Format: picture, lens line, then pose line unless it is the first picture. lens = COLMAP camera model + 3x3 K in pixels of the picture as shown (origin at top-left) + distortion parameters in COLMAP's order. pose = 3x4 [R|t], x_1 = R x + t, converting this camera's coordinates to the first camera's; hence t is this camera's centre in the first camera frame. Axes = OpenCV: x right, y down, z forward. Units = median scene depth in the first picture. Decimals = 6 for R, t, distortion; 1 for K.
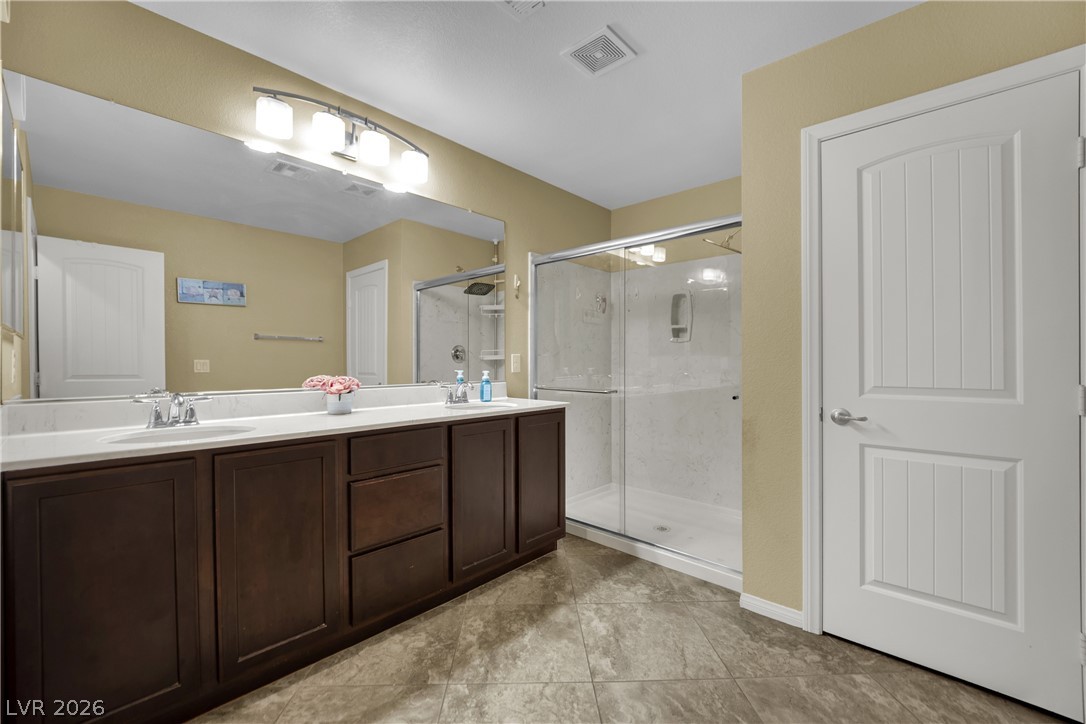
lens RADIAL K [[447.9, 0, 539.9], [0, 447.9, 365.9], [0, 0, 1]] dist [-0.016788, -0.000702]
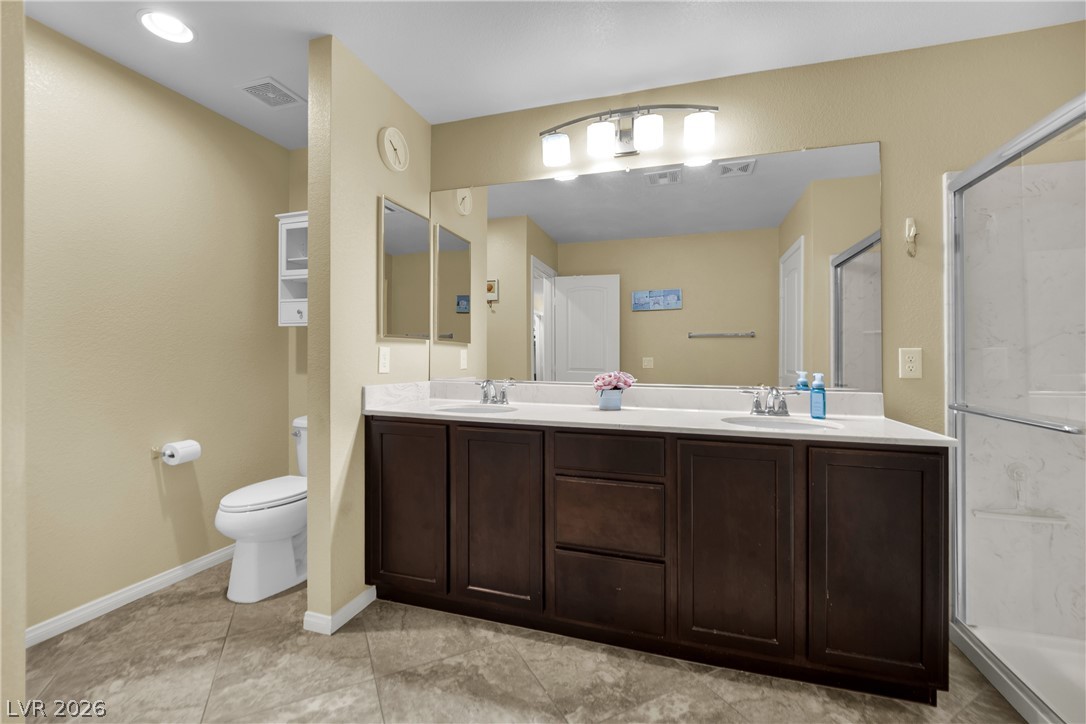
lens RADIAL K [[447.9, 0, 537.2], [0, 447.9, 353.8], [0, 0, 1]] dist [-0.016788, -0.000702]
pose [[0.422501, -0.004678, -0.906350, 0.311862], [-0.015899, 0.999795, -0.012571, -0.003029], [0.906223, 0.019721, 0.422340, 0.322033]]
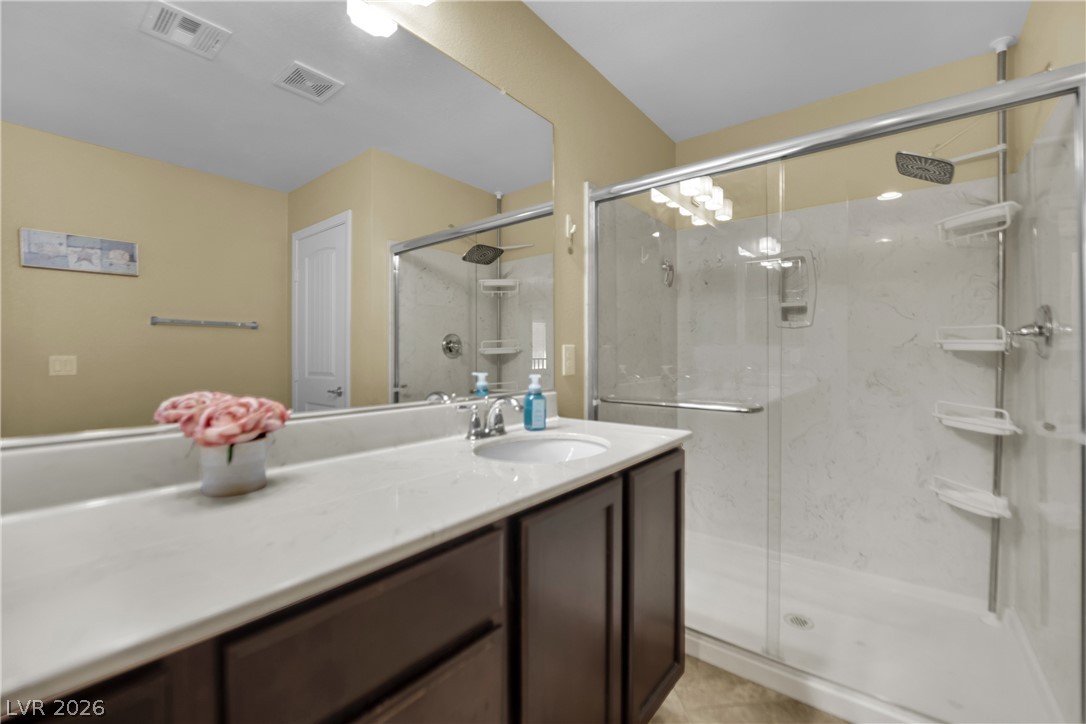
lens RADIAL K [[447.9, 0, 536.5], [0, 447.9, 351.9], [0, 0, 1]] dist [-0.016788, -0.000702]
pose [[0.997476, -0.001257, 0.070990, -0.157541], [0.002367, 0.999876, -0.015553, -0.008180], [-0.070961, 0.015681, 0.997356, 0.445103]]
